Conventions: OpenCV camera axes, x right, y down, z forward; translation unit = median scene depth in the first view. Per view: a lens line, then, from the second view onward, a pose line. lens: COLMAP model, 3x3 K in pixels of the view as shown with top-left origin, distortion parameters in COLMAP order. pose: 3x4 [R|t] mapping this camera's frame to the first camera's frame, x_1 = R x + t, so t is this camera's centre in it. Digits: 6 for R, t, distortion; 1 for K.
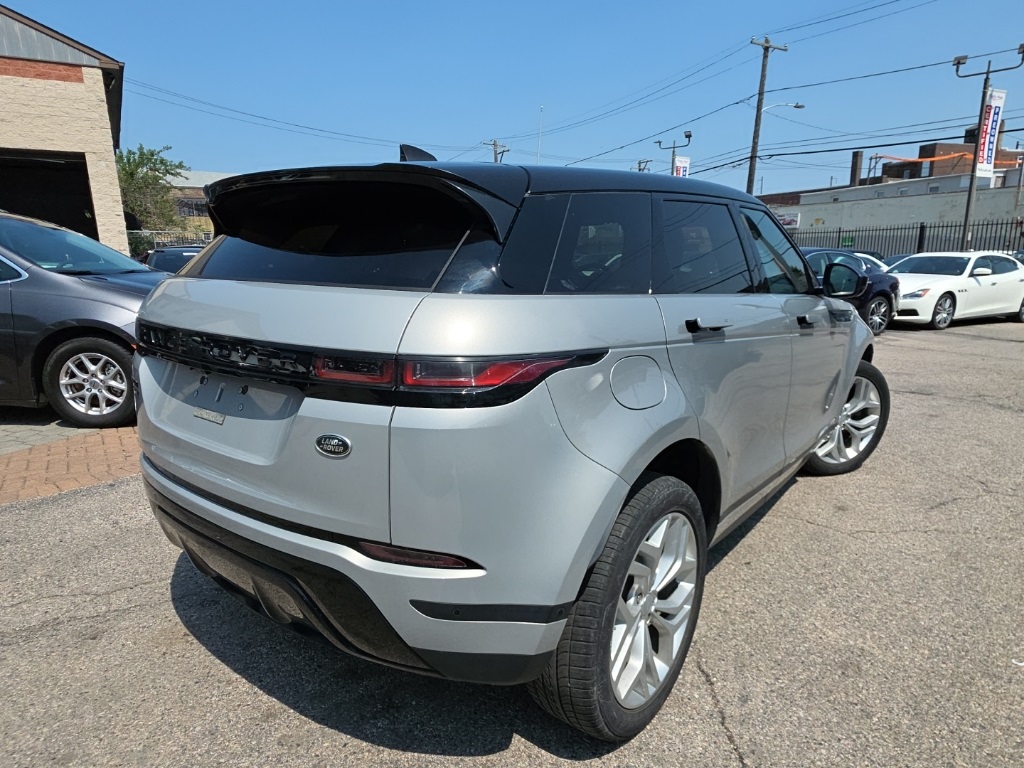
lens RADIAL K [[630.8, 0, 511.6], [0, 630.8, 396.8], [0, 0, 1]] dist [0.007009, -0.002817]
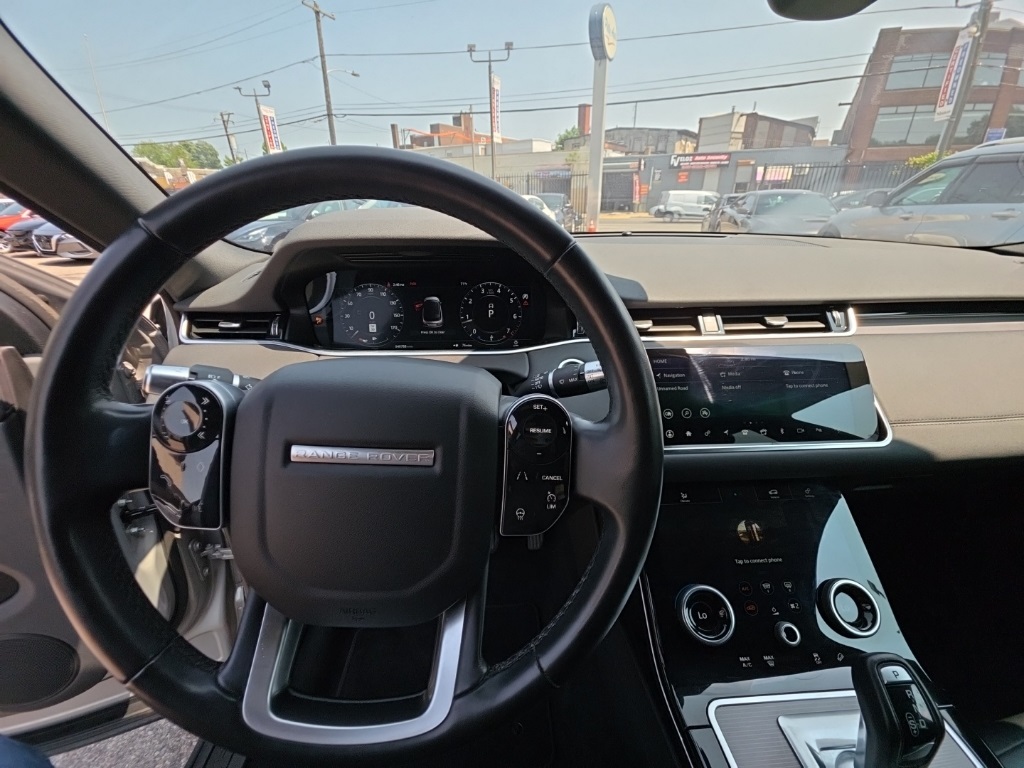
lens RADIAL K [[410.6, 0, 509.6], [0, 410.6, 387.0], [0, 0, 1]] dist [0.012454, -0.008549]
pose [[0.748062, -0.278950, 0.602155, 0.013105], [0.151968, 0.955261, 0.253736, -0.023628], [-0.645995, -0.098303, 0.756986, 0.116220]]
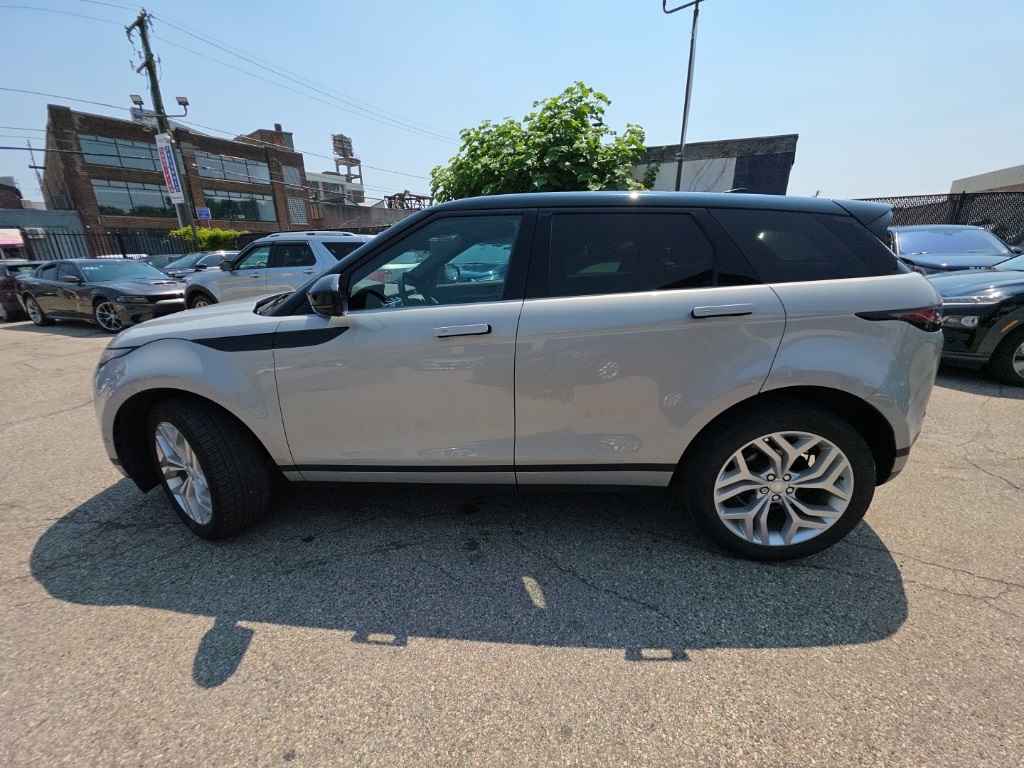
lens RADIAL K [[410.6, 0, 514.5], [0, 410.6, 380.6], [0, 0, 1]] dist [0.012454, -0.008549]
pose [[-0.552292, -0.239508, 0.798505, -0.057776], [0.201023, 0.891315, 0.406384, -0.035313], [-0.809051, 0.384960, -0.444119, 0.149865]]
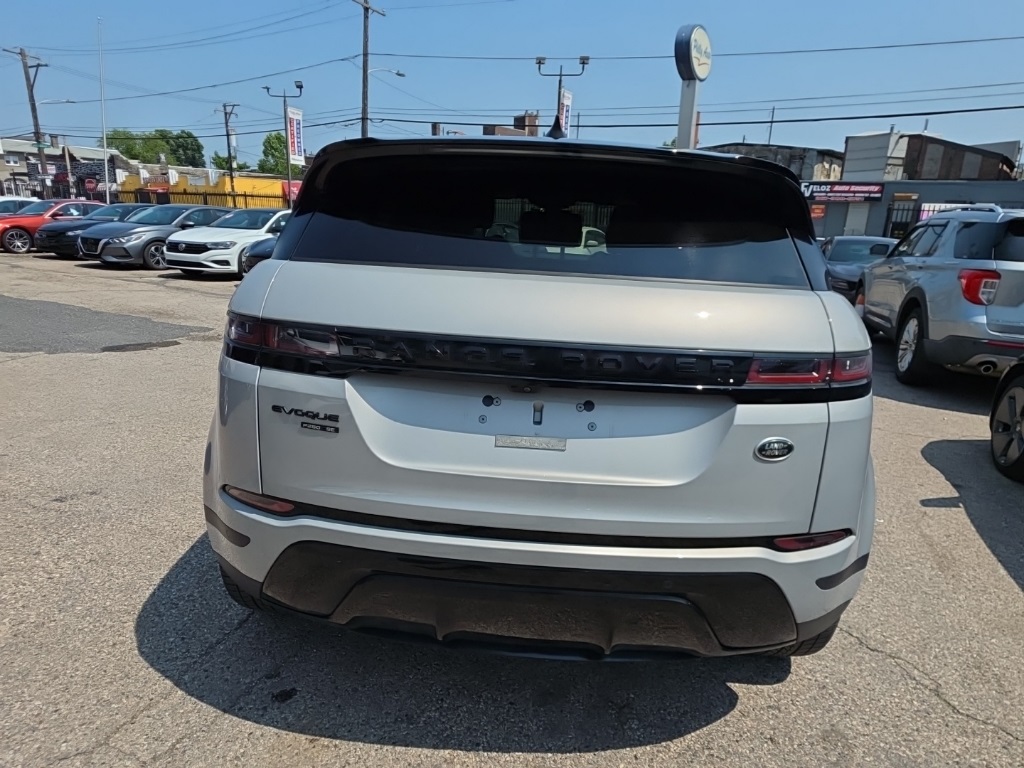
lens RADIAL K [[630.8, 0, 516.5], [0, 630.8, 400.6], [0, 0, 1]] dist [0.007009, -0.002817]
pose [[0.812816, -0.121753, 0.569655, -0.053088], [0.082806, 0.992132, 0.093897, -0.005735], [-0.576605, -0.029151, 0.816503, 0.019581]]
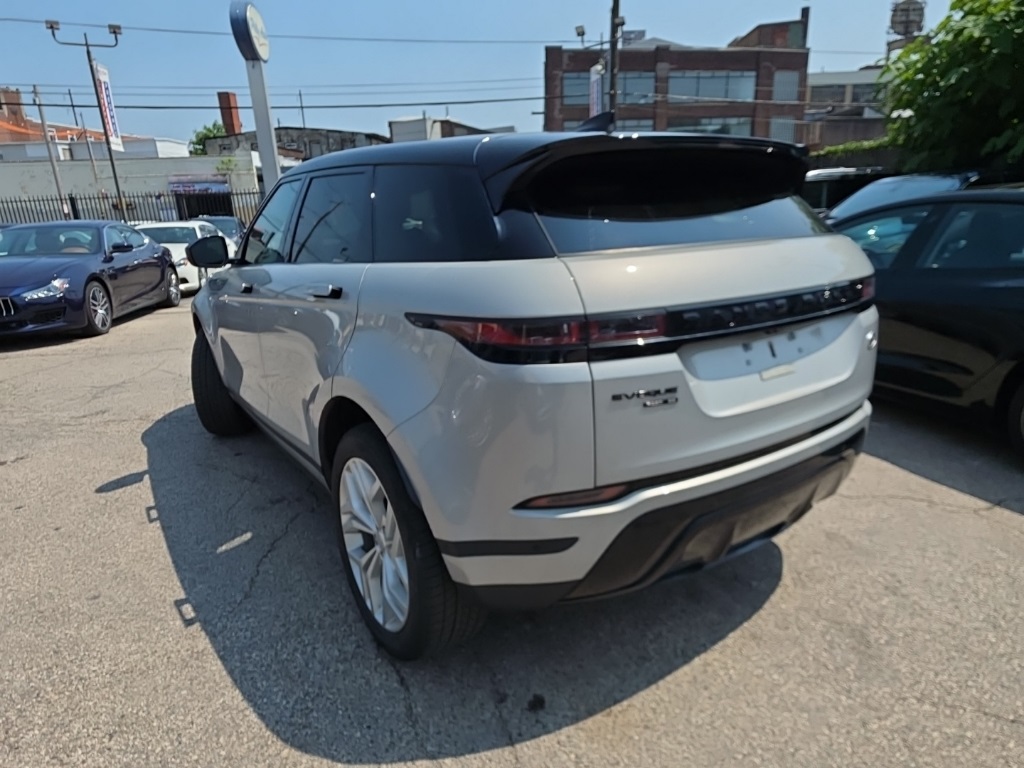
lens RADIAL K [[630.8, 0, 522.9], [0, 630.8, 401.5], [0, 0, 1]] dist [0.007009, -0.002817]
pose [[0.281141, -0.287176, 0.915691, -0.087749], [0.244165, 0.944181, 0.221146, -0.014487], [-0.928086, 0.161406, 0.335566, 0.058722]]
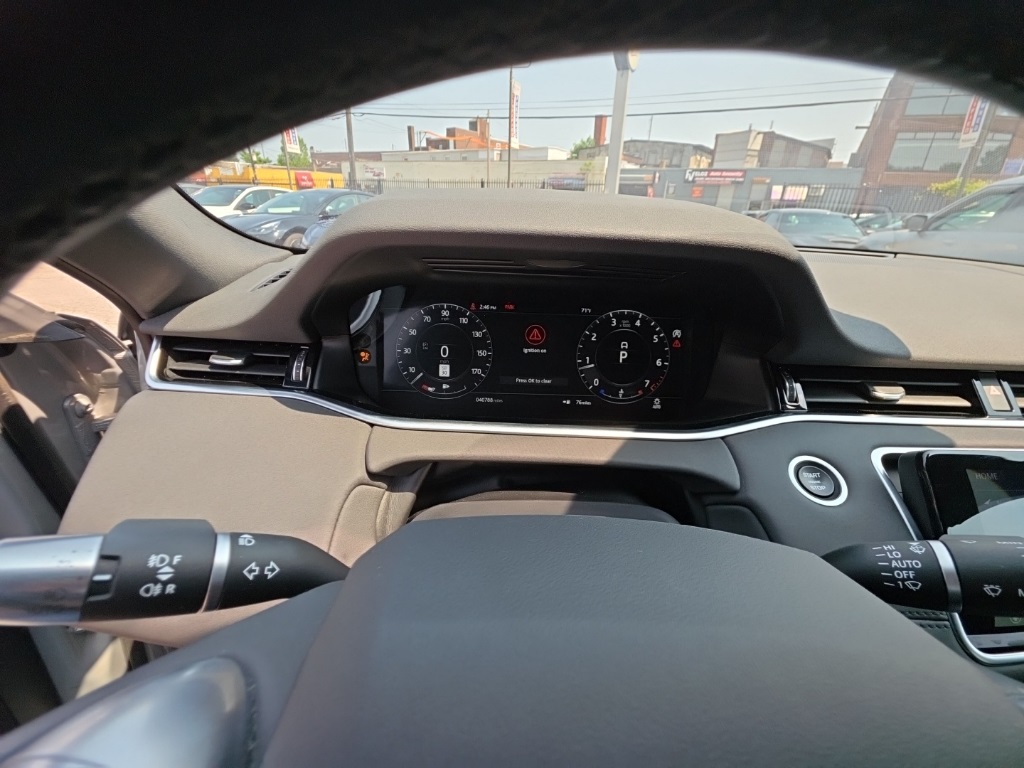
lens RADIAL K [[410.6, 0, 509.9], [0, 410.6, 387.4], [0, 0, 1]] dist [0.012454, -0.008549]
pose [[0.763315, -0.233598, 0.602314, 0.014541], [0.104296, 0.964666, 0.241956, -0.024752], [-0.637553, -0.121870, 0.760707, 0.124600]]
